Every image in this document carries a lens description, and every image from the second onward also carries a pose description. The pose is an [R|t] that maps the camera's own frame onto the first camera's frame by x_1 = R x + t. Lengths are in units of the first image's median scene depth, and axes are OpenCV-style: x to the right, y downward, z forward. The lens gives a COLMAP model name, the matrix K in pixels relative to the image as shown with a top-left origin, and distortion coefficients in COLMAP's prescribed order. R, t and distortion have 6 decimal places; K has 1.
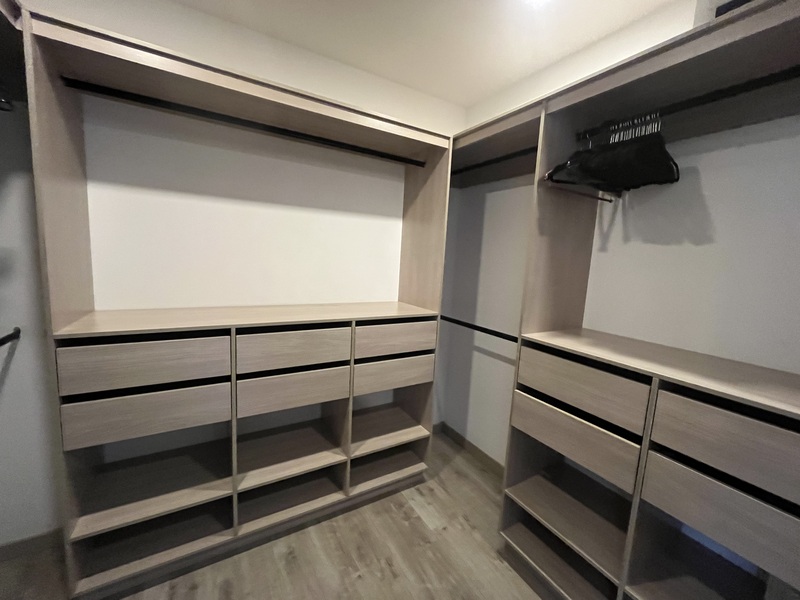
lens RADIAL K [[322.6, 0, 403.1], [0, 322.6, 297.3], [0, 0, 1]] dist [0.002583, 0.000105]
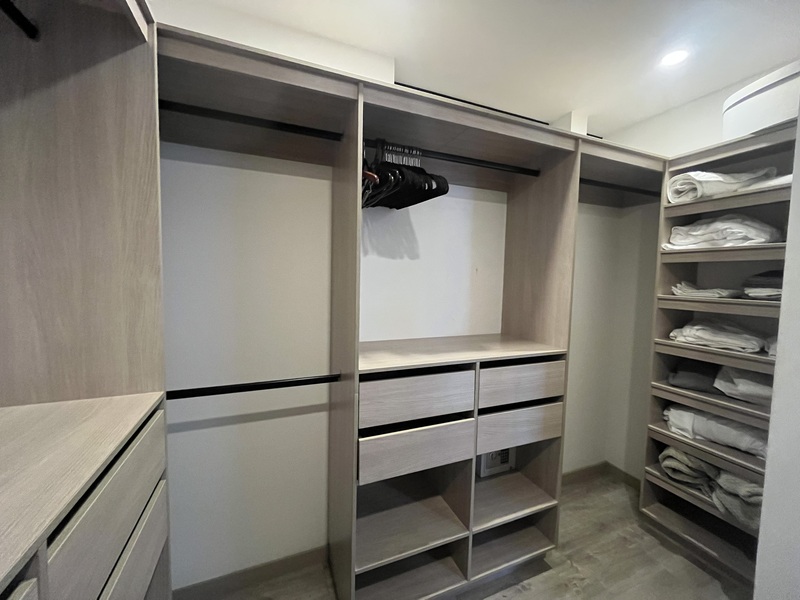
lens RADIAL K [[329.2, 0, 405.5], [0, 329.2, 296.9], [0, 0, 1]] dist [-0.002932, -0.000109]
pose [[0.139522, -0.109824, 0.984110, -0.443483], [0.109342, 0.989462, 0.094919, -0.140071], [-0.984164, 0.094361, 0.150061, 0.832891]]
